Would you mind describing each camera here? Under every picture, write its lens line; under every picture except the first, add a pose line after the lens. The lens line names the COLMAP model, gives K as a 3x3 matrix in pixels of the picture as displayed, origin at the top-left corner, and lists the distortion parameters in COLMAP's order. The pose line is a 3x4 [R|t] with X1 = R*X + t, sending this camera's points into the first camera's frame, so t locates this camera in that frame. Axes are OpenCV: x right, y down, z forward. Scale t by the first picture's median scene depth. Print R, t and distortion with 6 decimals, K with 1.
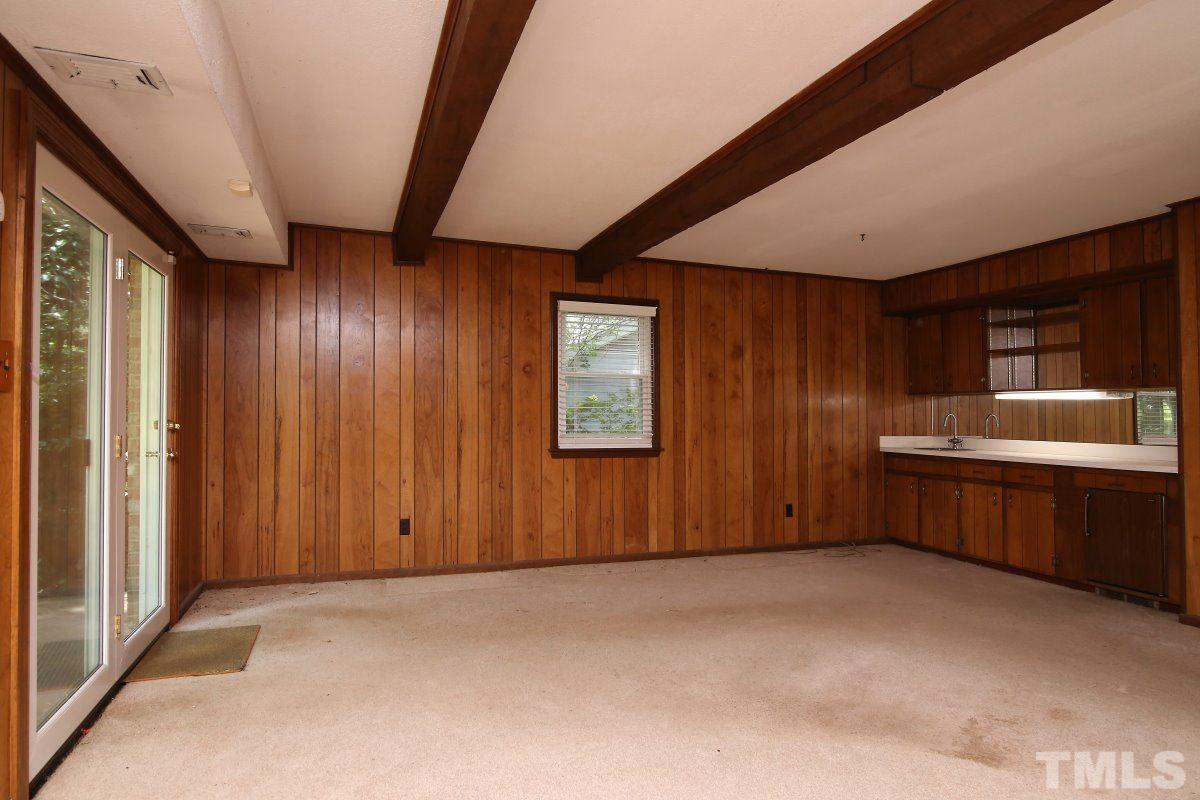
lens RADIAL K [[695.1, 0, 600.0], [0, 695.1, 400.0], [0, 0, 1]] dist [-0.007653, -0.000542]
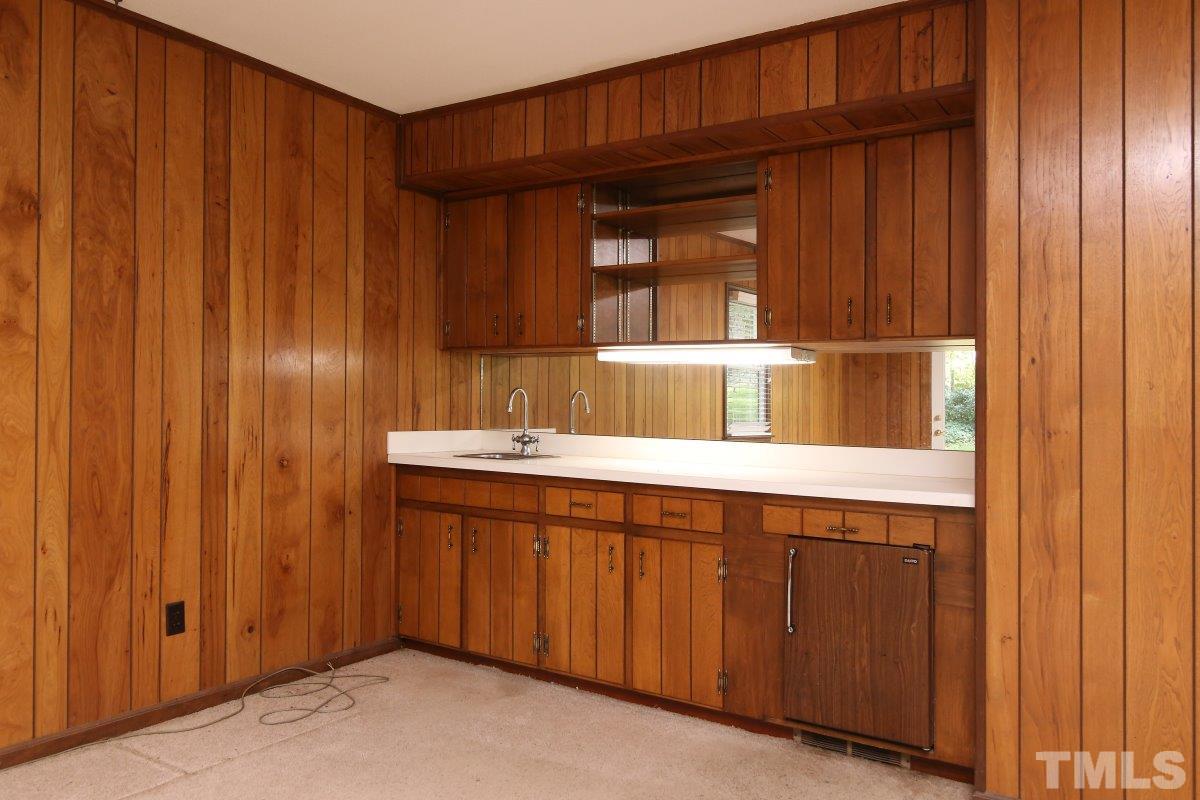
lens RADIAL K [[864.3, 0, 600.0], [0, 864.3, 400.0], [0, 0, 1]] dist [-0.003440, -0.000606]
pose [[0.803473, 0.006804, 0.595303, 0.170601], [-0.023572, 0.999514, 0.020392, 0.014618], [-0.594875, -0.030417, 0.803243, 0.449549]]
